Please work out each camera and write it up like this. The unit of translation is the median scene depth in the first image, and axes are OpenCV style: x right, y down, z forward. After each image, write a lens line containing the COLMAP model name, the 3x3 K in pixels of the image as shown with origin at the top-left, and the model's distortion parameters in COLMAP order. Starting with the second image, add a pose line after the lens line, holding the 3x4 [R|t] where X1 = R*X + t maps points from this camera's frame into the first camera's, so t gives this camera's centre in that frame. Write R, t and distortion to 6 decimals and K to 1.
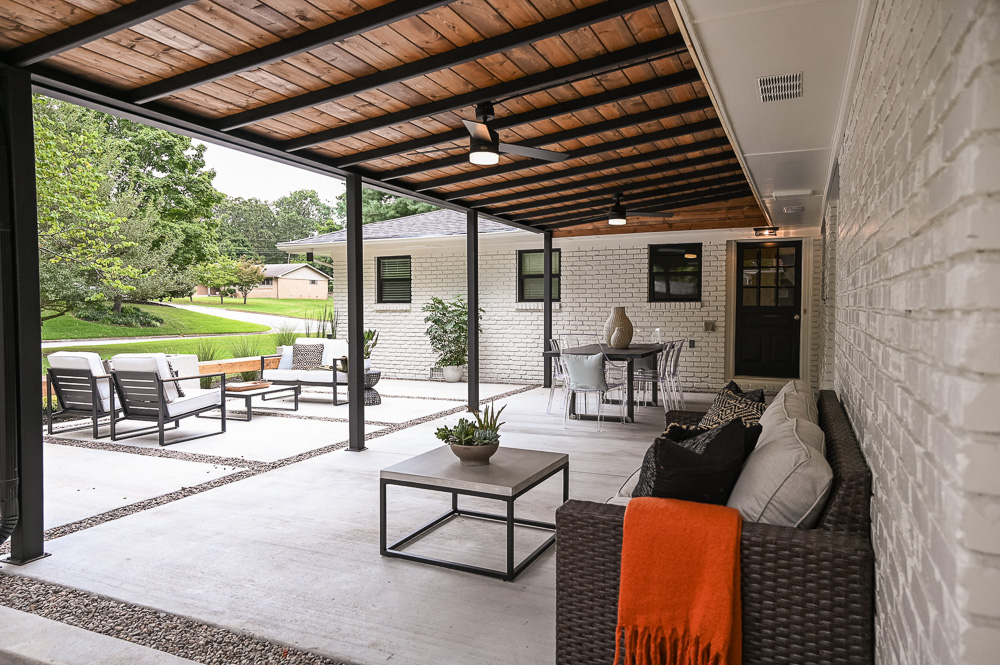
lens RADIAL K [[673.1, 0, 500.0], [0, 673.1, 332.5], [0, 0, 1]] dist [0.026835, 0.000056]
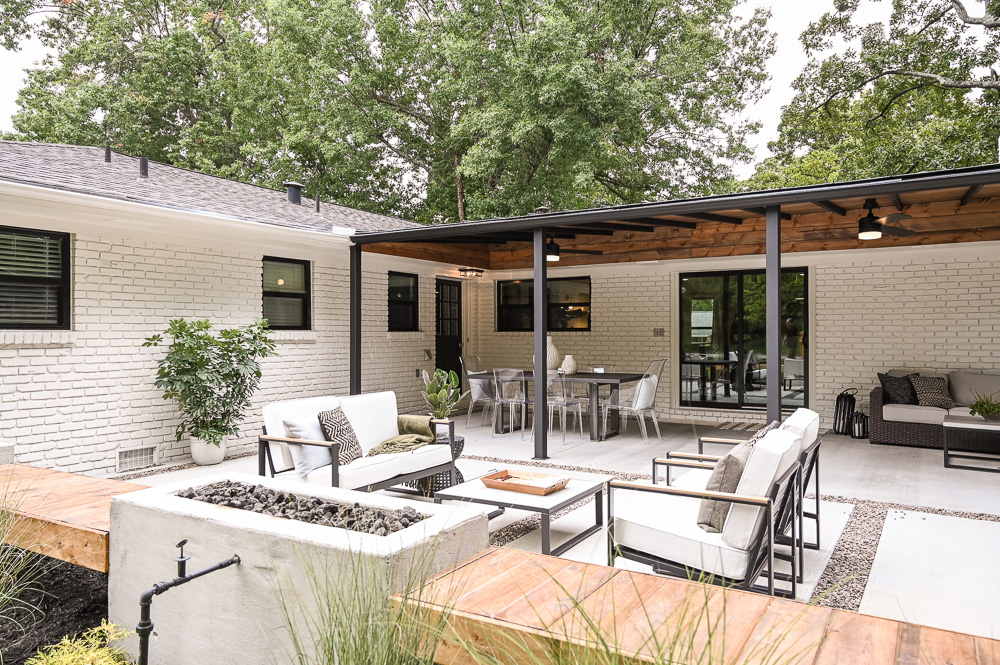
lens RADIAL K [[698.8, 0, 500.0], [0, 698.8, 332.5], [0, 0, 1]] dist [0.027565, 0.000113]
pose [[0.118713, 0.004383, 0.992919, -0.613047], [0.036387, 0.999299, -0.008762, -0.025634], [-0.992262, 0.037170, 0.118471, 0.626840]]
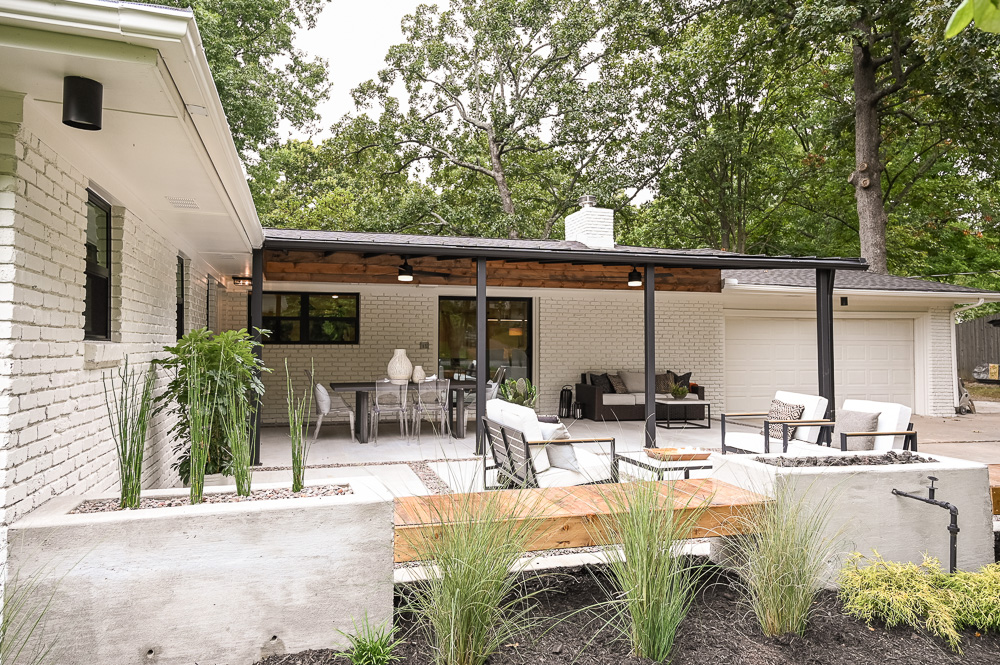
lens RADIAL K [[673.1, 0, 500.0], [0, 673.1, 332.5], [0, 0, 1]] dist [0.026835, 0.000056]
pose [[-0.653853, 0.016387, 0.756445, -0.537905], [0.027496, 0.999620, 0.002113, -0.043804], [-0.756122, 0.022181, -0.654054, 1.079707]]
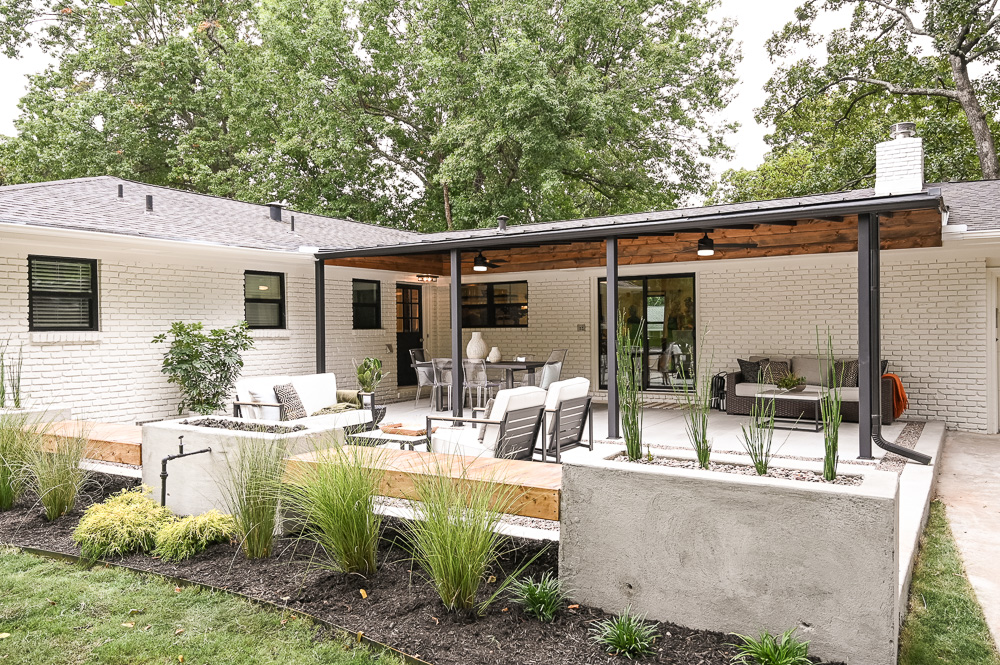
lens RADIAL K [[735.3, 0, 512.5], [0, 735.3, 339.5], [0, 0, 1]] dist [0.024887, 0.000392]
pose [[0.124653, -0.012614, 0.992120, -0.815152], [0.046321, 0.998903, 0.006881, -0.021090], [-0.991119, 0.045098, 0.125100, 0.502100]]
